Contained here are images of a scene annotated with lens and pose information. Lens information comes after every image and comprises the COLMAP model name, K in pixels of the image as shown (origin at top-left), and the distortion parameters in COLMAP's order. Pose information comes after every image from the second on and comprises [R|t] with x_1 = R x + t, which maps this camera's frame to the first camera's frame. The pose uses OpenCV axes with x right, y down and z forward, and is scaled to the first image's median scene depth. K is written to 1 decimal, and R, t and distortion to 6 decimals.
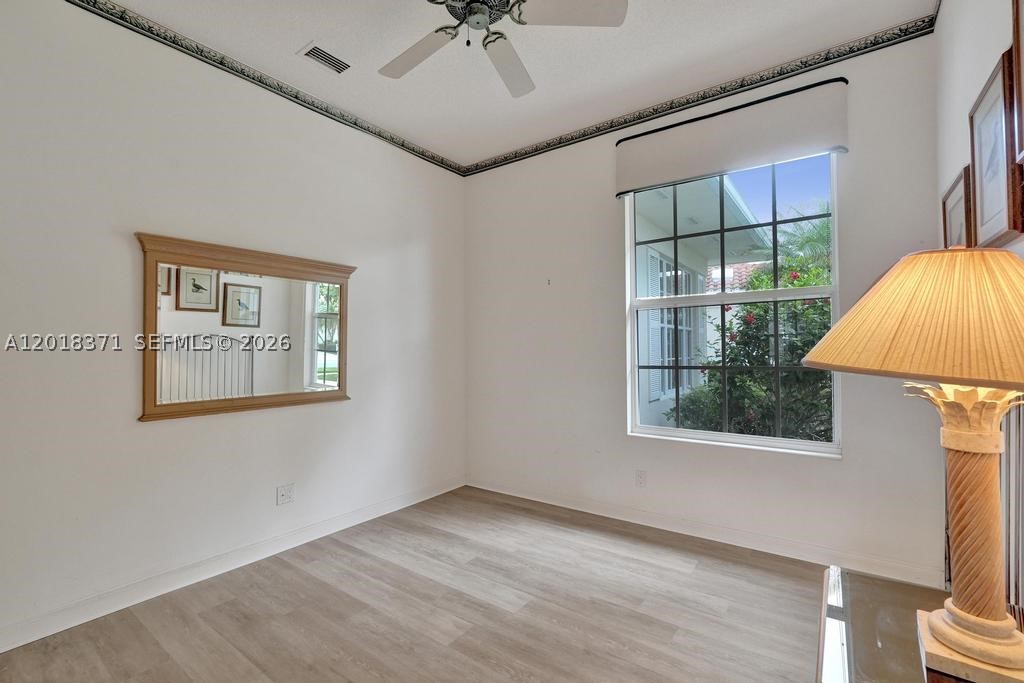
lens RADIAL K [[452.9, 0, 512.0], [0, 452.9, 341.5], [0, 0, 1]] dist [-0.003268, -0.000032]
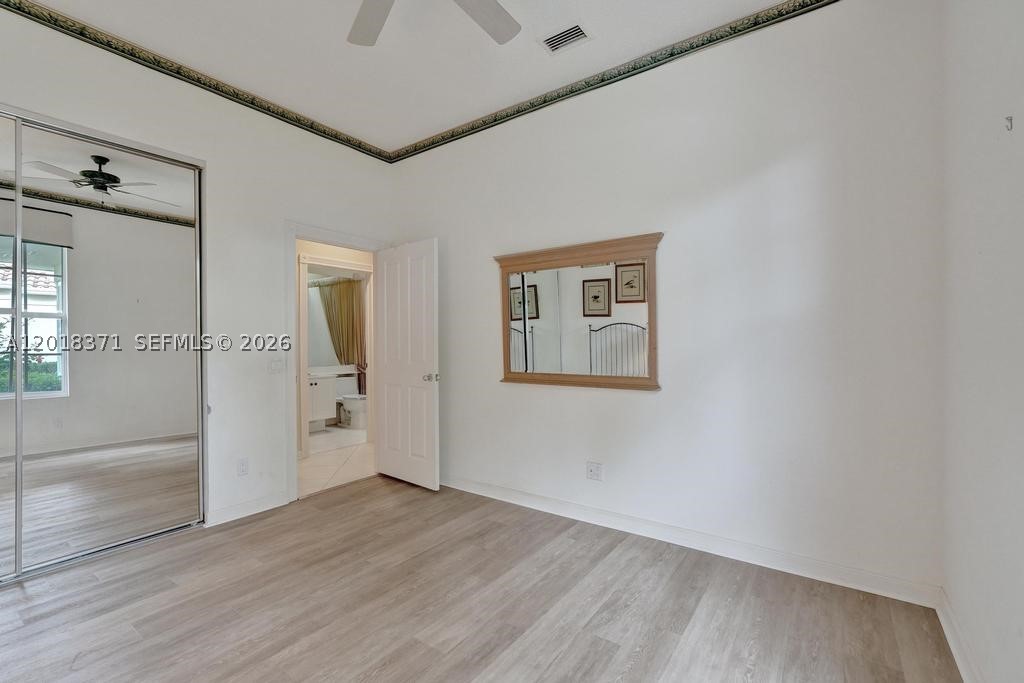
lens RADIAL K [[450.3, 0, 512.0], [0, 450.3, 341.5], [0, 0, 1]] dist [-0.000391, 0.000072]
pose [[0.011250, 0.003797, -0.999930, 0.567896], [0.022107, 0.999747, 0.004045, 0.031682], [0.999692, -0.022150, 0.011163, 0.847995]]
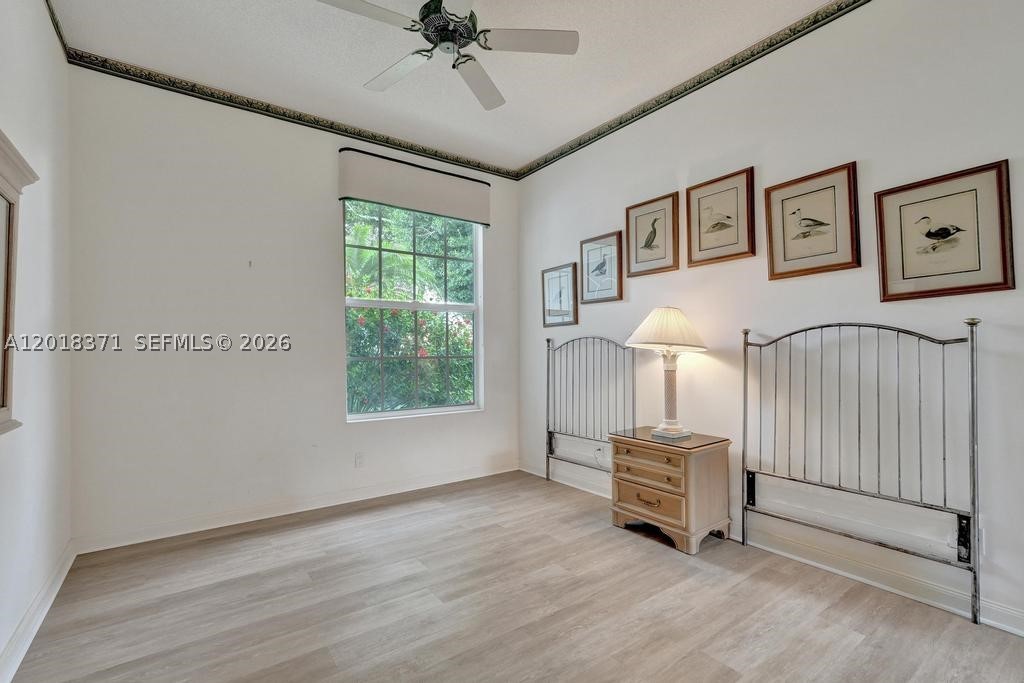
lens RADIAL K [[465.5, 0, 512.0], [0, 465.5, 341.5], [0, 0, 1]] dist [-0.000532, 0.000076]
pose [[0.312559, 0.025947, 0.949544, -0.825671], [-0.012273, 0.999654, -0.023277, 0.043529], [-0.949819, -0.004378, 0.312769, 0.345697]]
